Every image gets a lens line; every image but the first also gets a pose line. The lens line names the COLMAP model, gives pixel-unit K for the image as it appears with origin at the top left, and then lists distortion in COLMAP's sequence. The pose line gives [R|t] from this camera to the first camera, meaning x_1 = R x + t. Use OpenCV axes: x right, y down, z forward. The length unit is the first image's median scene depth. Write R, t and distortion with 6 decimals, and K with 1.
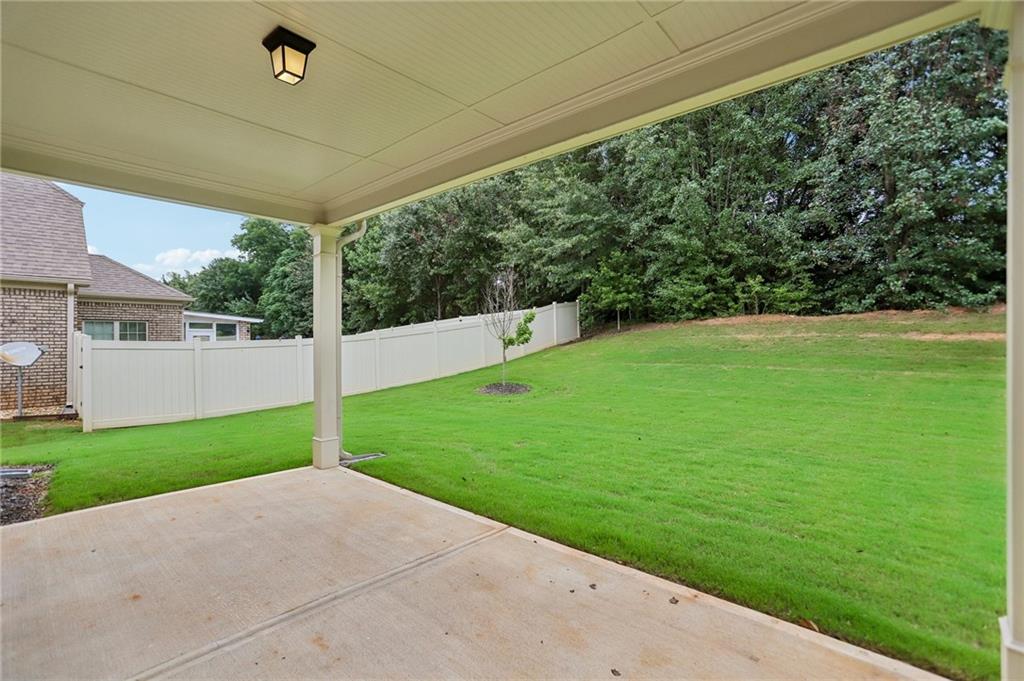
lens RADIAL K [[472.6, 0, 510.4], [0, 472.6, 341.0], [0, 0, 1]] dist [-0.061208, 0.021947]
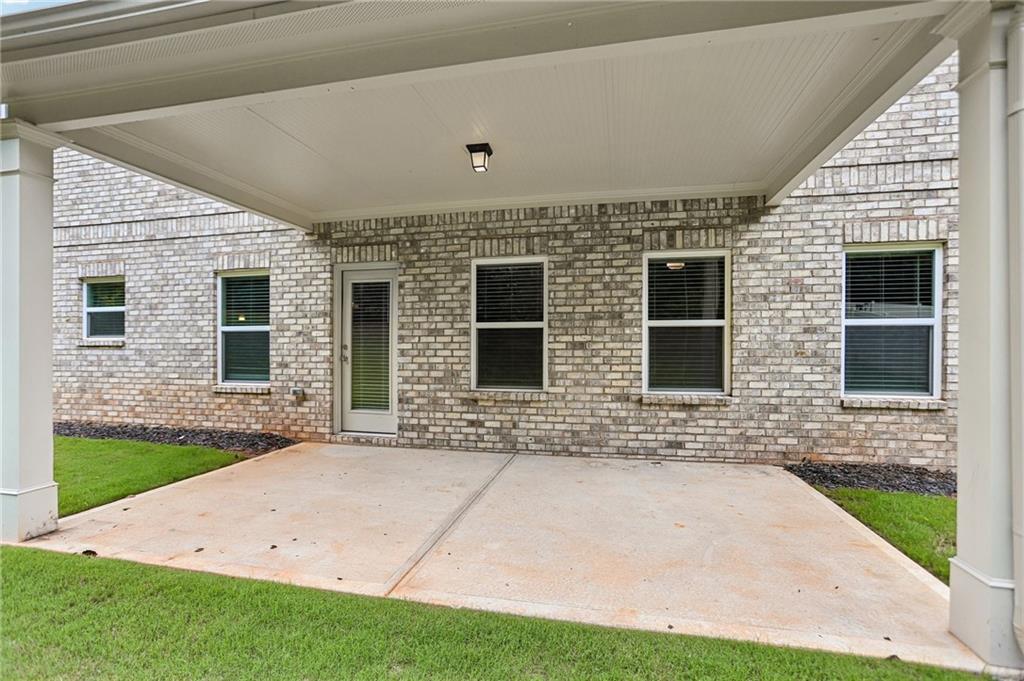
lens RADIAL K [[472.6, 0, 515.2], [0, 472.6, 341.7], [0, 0, 1]] dist [-0.061208, 0.021947]
pose [[-0.867987, -0.001054, -0.496586, 0.225364], [0.001753, 0.999985, -0.005187, 0.052245], [0.496584, -0.005373, -0.867972, 2.239243]]
